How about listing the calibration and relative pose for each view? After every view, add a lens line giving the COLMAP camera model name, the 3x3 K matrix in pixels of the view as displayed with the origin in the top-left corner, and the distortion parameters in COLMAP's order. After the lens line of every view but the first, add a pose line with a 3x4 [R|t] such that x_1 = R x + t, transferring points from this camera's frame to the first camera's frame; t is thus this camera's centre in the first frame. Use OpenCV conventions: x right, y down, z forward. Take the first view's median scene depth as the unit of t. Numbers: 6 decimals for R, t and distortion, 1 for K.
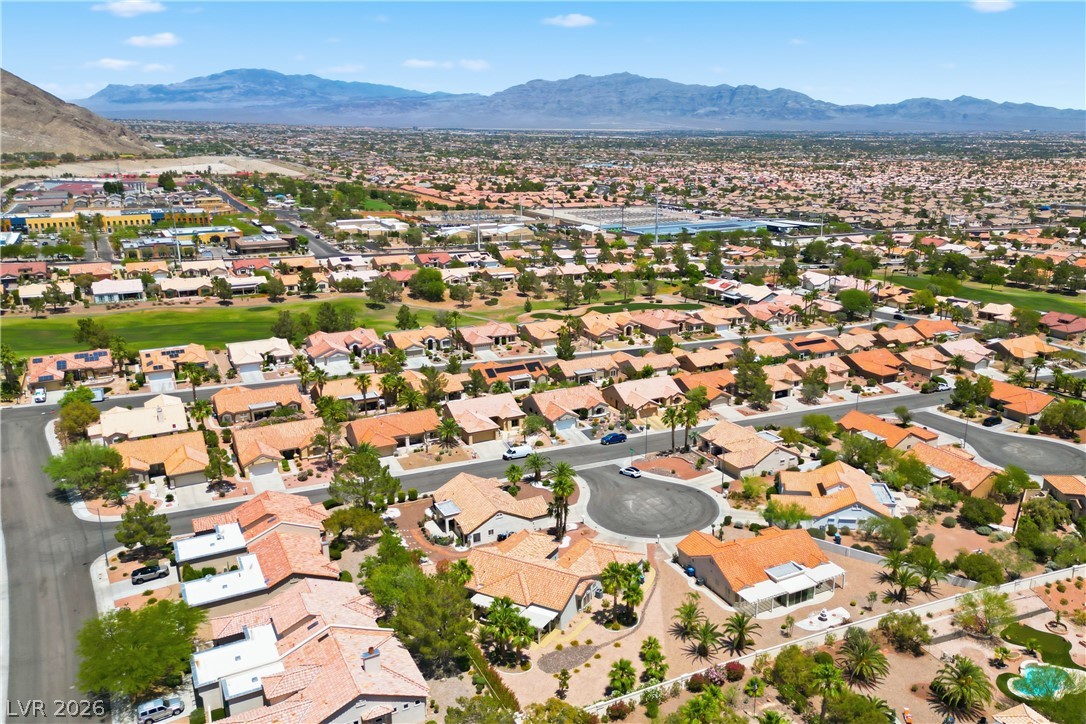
lens RADIAL K [[867.5, 0, 541.0], [0, 867.5, 363.5], [0, 0, 1]] dist [0.107892, -0.152078]
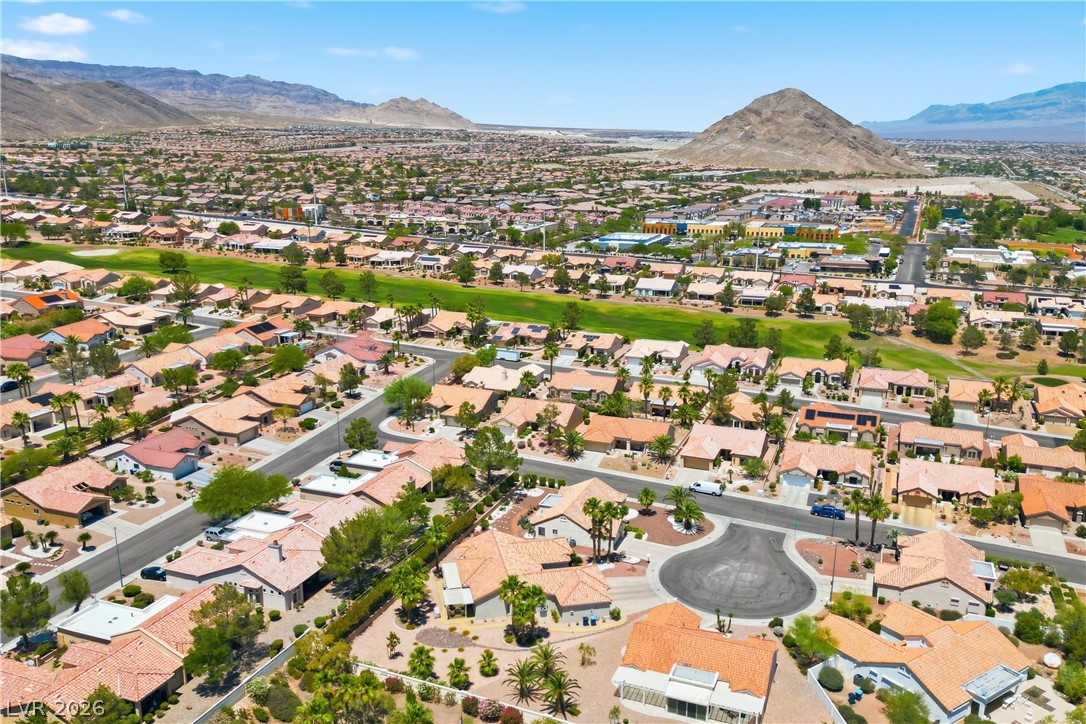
lens RADIAL K [[867.5, 0, 541.0], [0, 867.5, 363.5], [0, 0, 1]] dist [0.107892, -0.152078]
pose [[0.635646, 0.189095, -0.748464, 0.312931], [-0.204877, 0.976091, 0.072609, -0.035620], [0.744298, 0.107189, 0.659189, 0.126312]]
